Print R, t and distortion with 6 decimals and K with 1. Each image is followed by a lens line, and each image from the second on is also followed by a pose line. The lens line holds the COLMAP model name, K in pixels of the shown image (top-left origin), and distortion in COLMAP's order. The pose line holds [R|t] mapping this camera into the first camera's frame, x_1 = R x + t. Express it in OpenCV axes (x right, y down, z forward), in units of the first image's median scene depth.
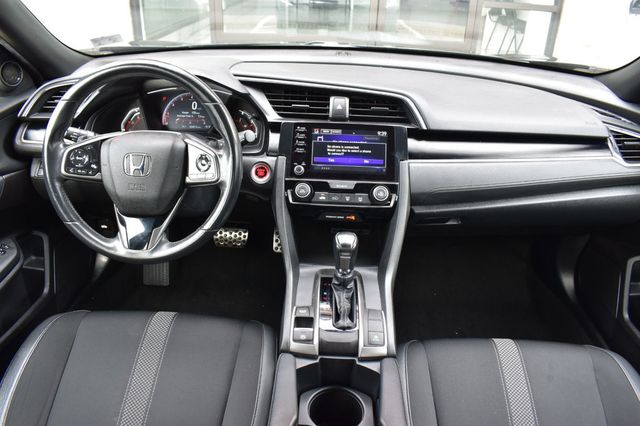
lens RADIAL K [[507.0, 0, 322.7], [0, 507.0, 212.5], [0, 0, 1]] dist [-0.103677, 0.010690]
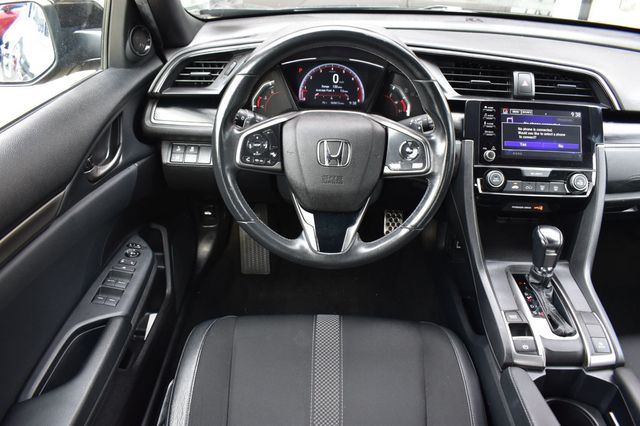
lens RADIAL K [[507.0, 0, 322.0], [0, 507.0, 213.8], [0, 0, 1]] dist [-0.103677, 0.010690]
pose [[0.999837, -0.011033, 0.014266, -0.354029], [0.009989, 0.997408, 0.071257, -0.047819], [-0.015015, -0.071103, 0.997356, 0.124389]]
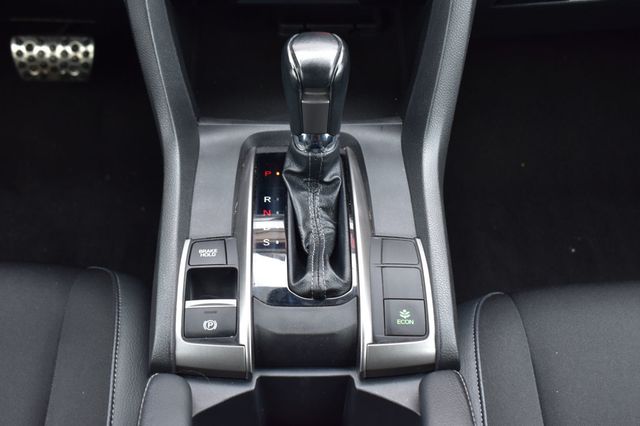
lens RADIAL K [[921.1, 0, 314.6], [0, 921.1, 210.0], [0, 0, 1]] dist [0.023382, 0.000000]
pose [[0.998468, -0.049567, 0.024603, 0.022177], [0.042776, 0.973397, 0.225097, 0.012485], [-0.035106, -0.223700, 0.974026, 0.302784]]
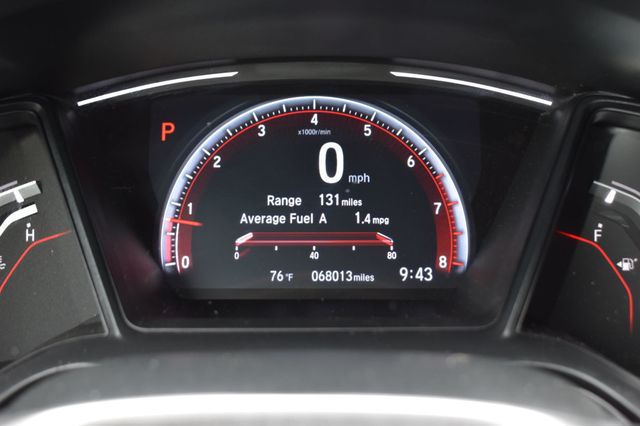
lens RADIAL K [[1048.0, 0, 318.7], [0, 1048.0, 212.9], [0, 0, 1]] dist [0.040312, 0.000000]
pose [[0.999092, -0.037807, 0.019646, -0.322791], [0.040014, 0.990987, -0.127841, -0.172709], [-0.014636, 0.128511, 0.991600, 0.731458]]
